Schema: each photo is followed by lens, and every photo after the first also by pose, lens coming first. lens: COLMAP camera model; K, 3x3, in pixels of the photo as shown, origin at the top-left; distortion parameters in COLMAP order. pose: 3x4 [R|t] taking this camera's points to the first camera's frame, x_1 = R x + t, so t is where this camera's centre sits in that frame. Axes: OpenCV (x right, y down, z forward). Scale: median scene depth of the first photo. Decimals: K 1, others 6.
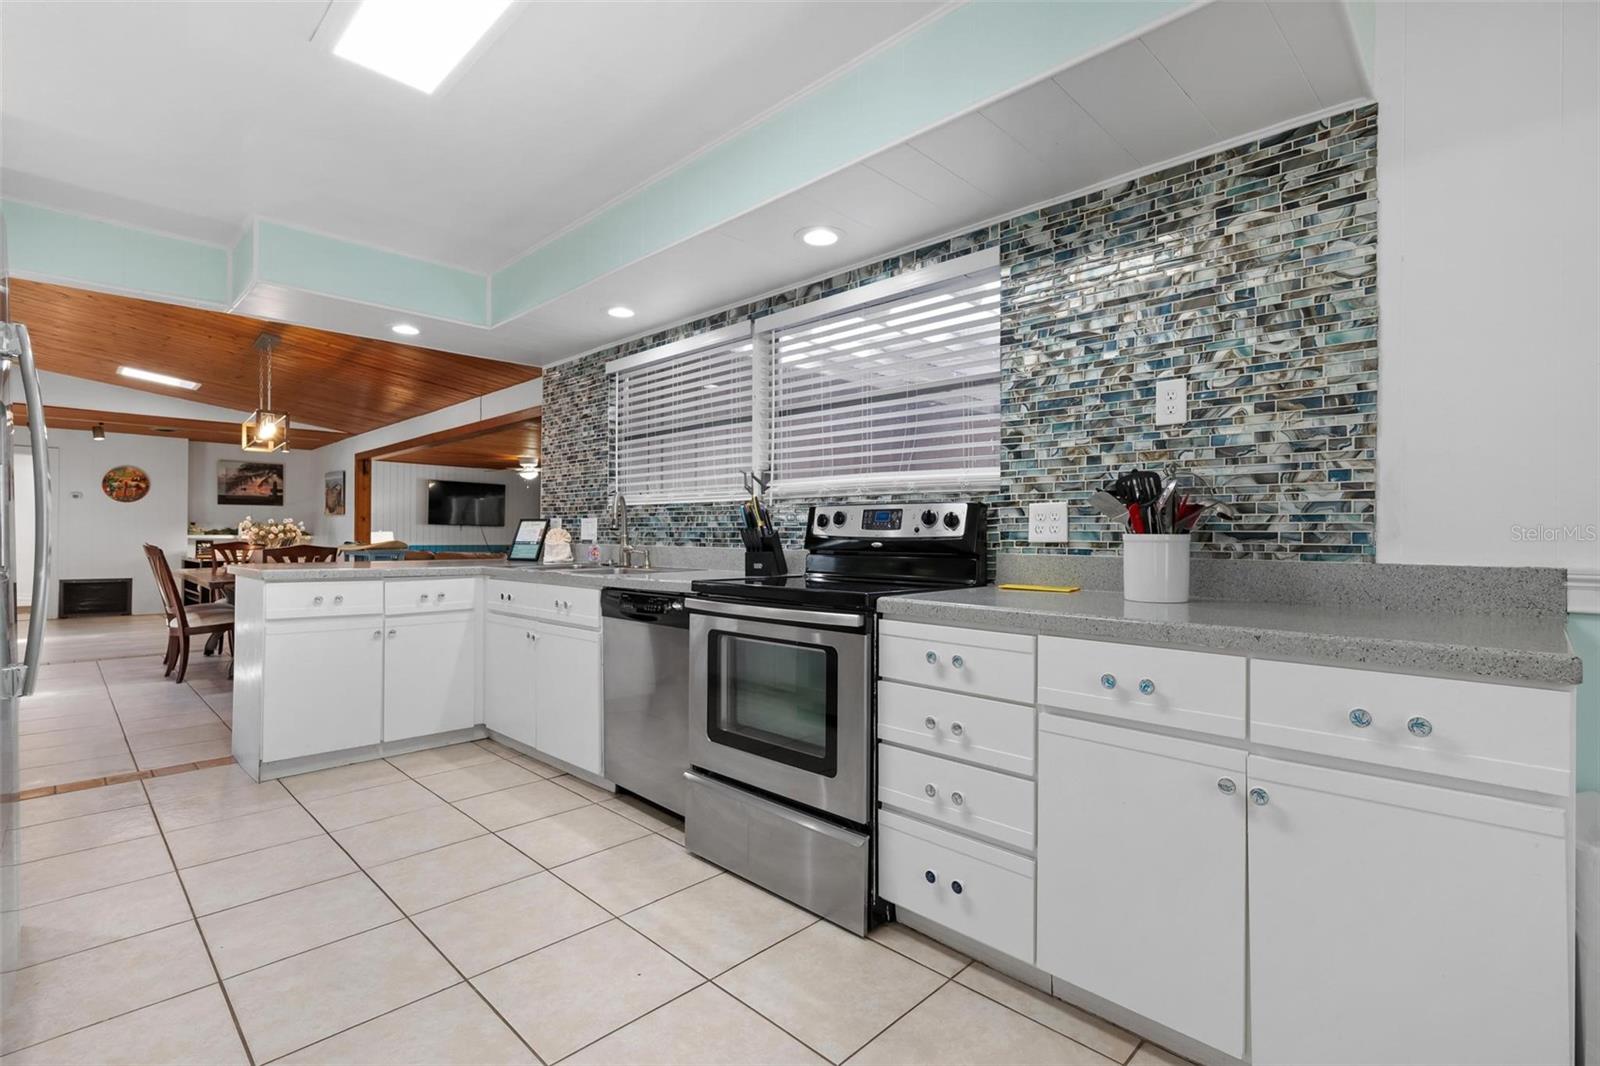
lens RADIAL K [[731.3, 0, 811.6], [0, 731.3, 536.7], [0, 0, 1]] dist [0.003605, -0.000408]
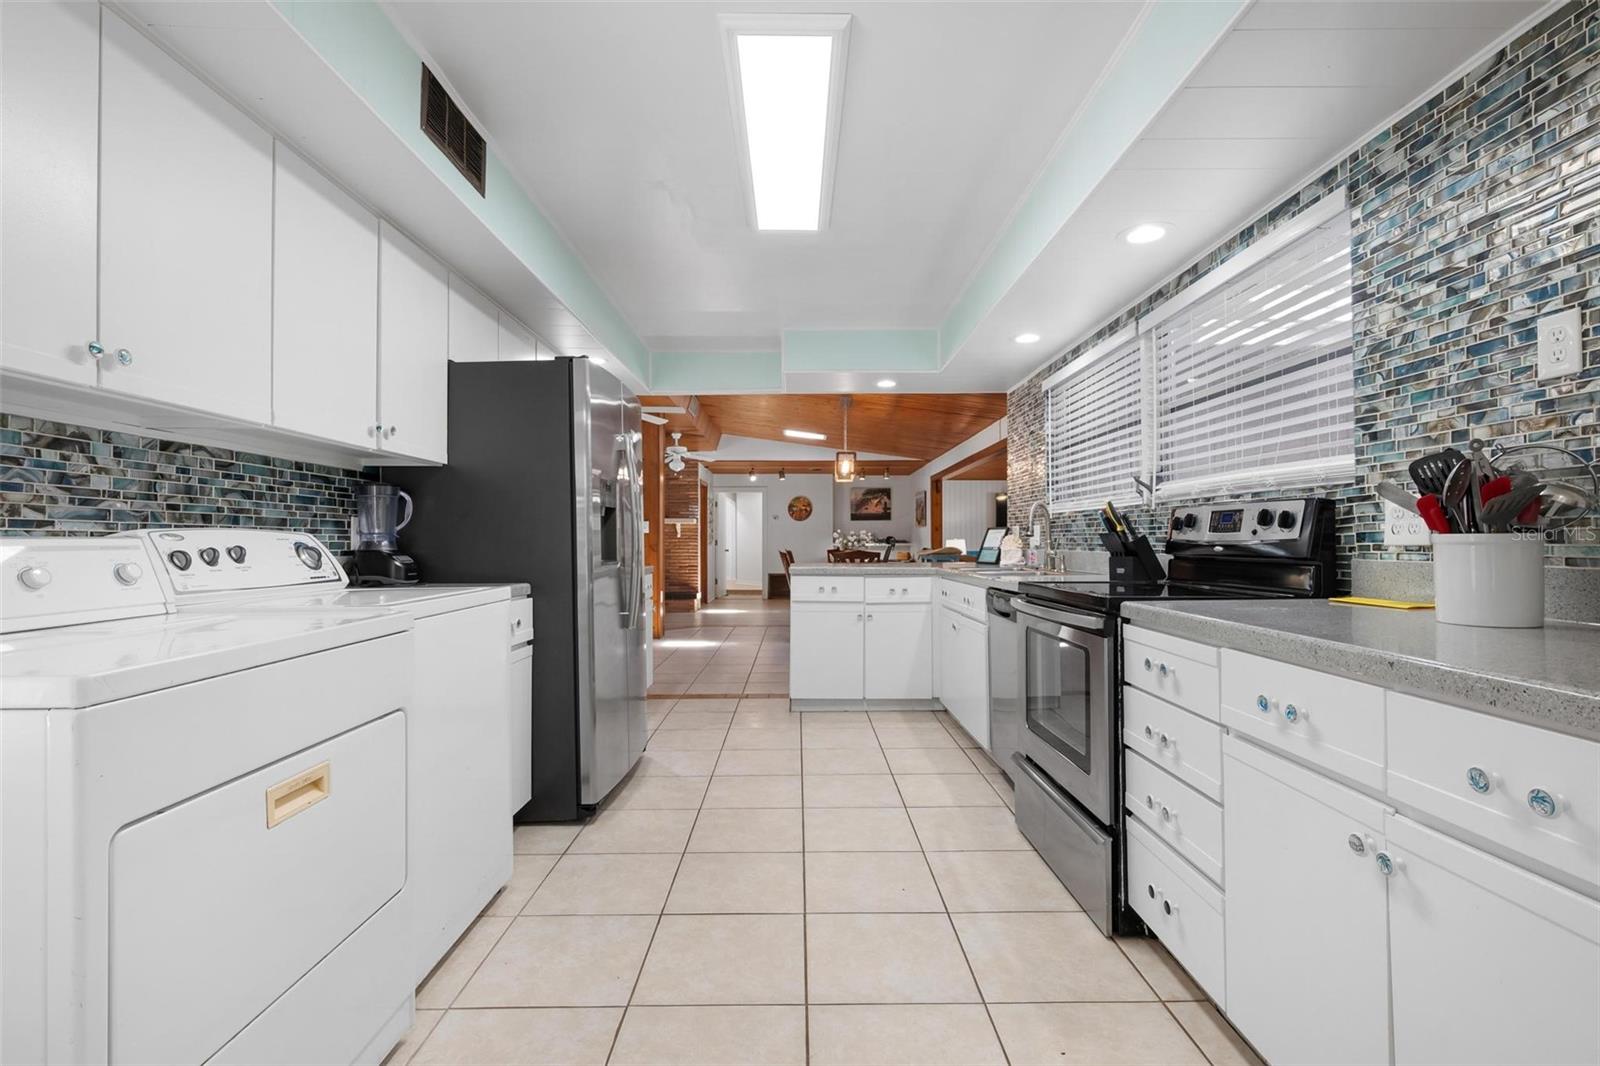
lens RADIAL K [[731.3, 0, 816.3], [0, 731.3, 536.7], [0, 0, 1]] dist [0.003605, -0.000408]
pose [[0.706934, -0.013380, -0.707153, 0.410413], [0.007570, 0.999907, -0.011352, 0.002246], [0.707239, 0.002672, 0.706970, -0.000279]]
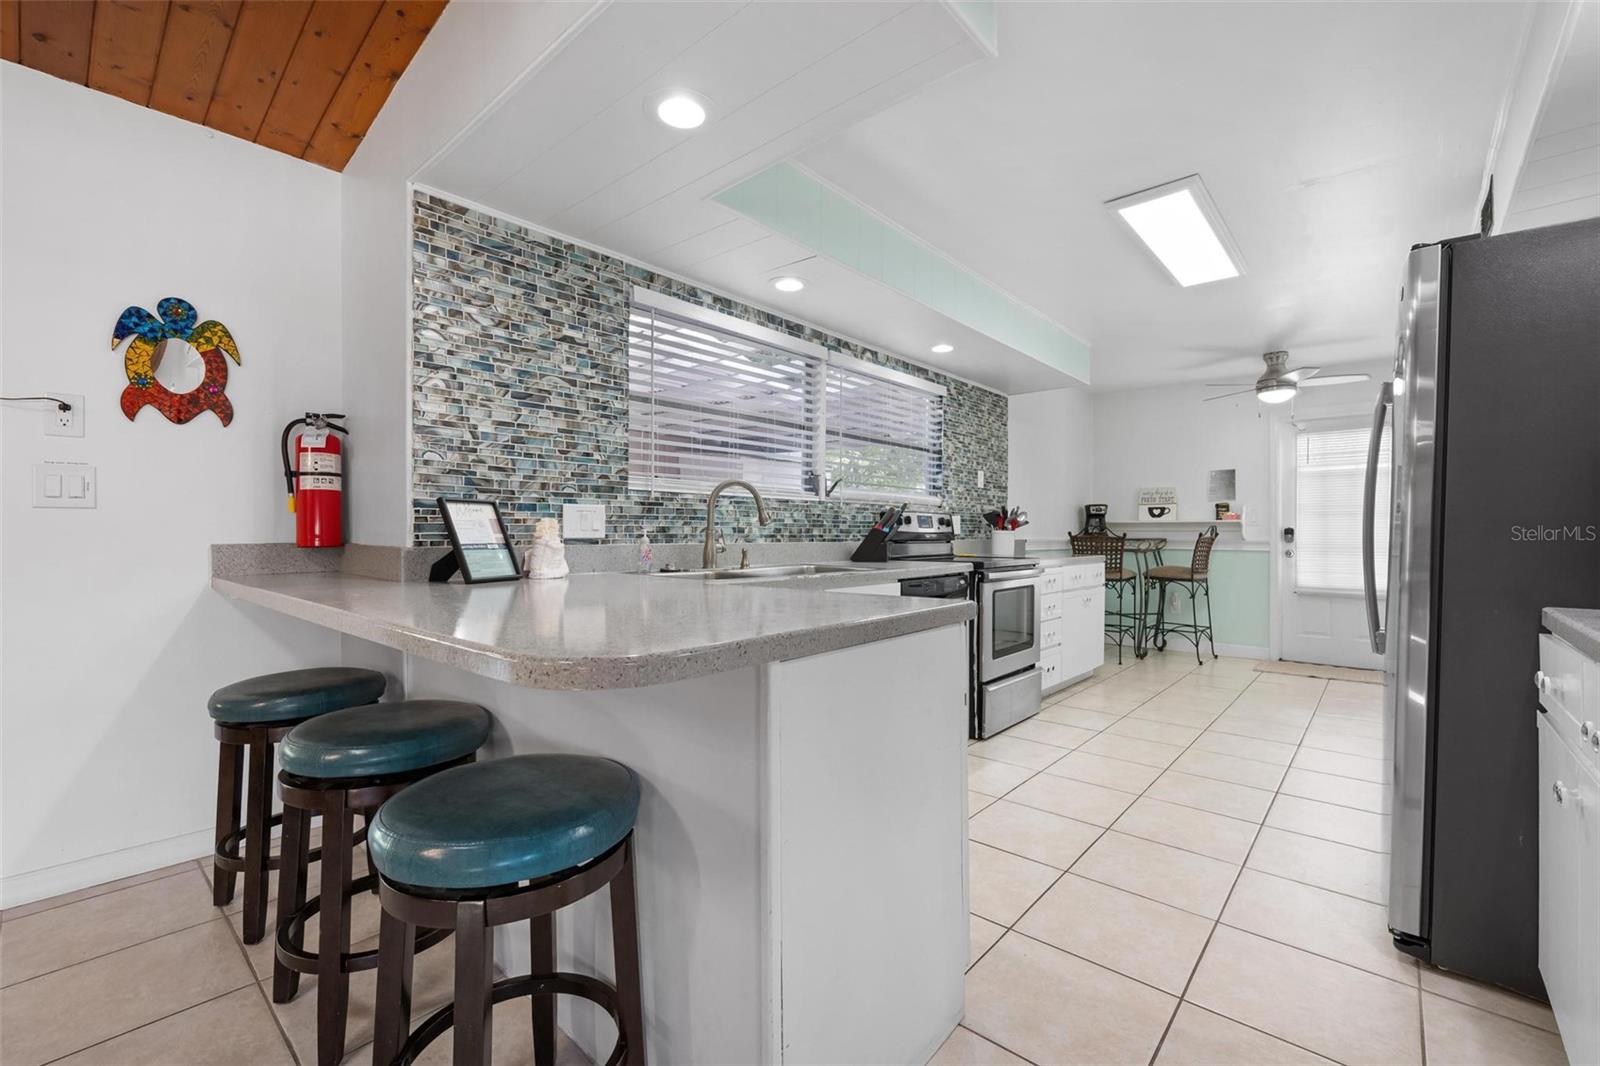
lens RADIAL K [[655.7, 0, 811.8], [0, 655.7, 534.5], [0, 0, 1]] dist [0.000177, 0.000088]
pose [[-0.034954, -0.007238, 0.999363, -1.528972], [0.000755, 0.999973, 0.007269, -0.005320], [-0.999389, 0.001008, -0.034947, 1.424132]]
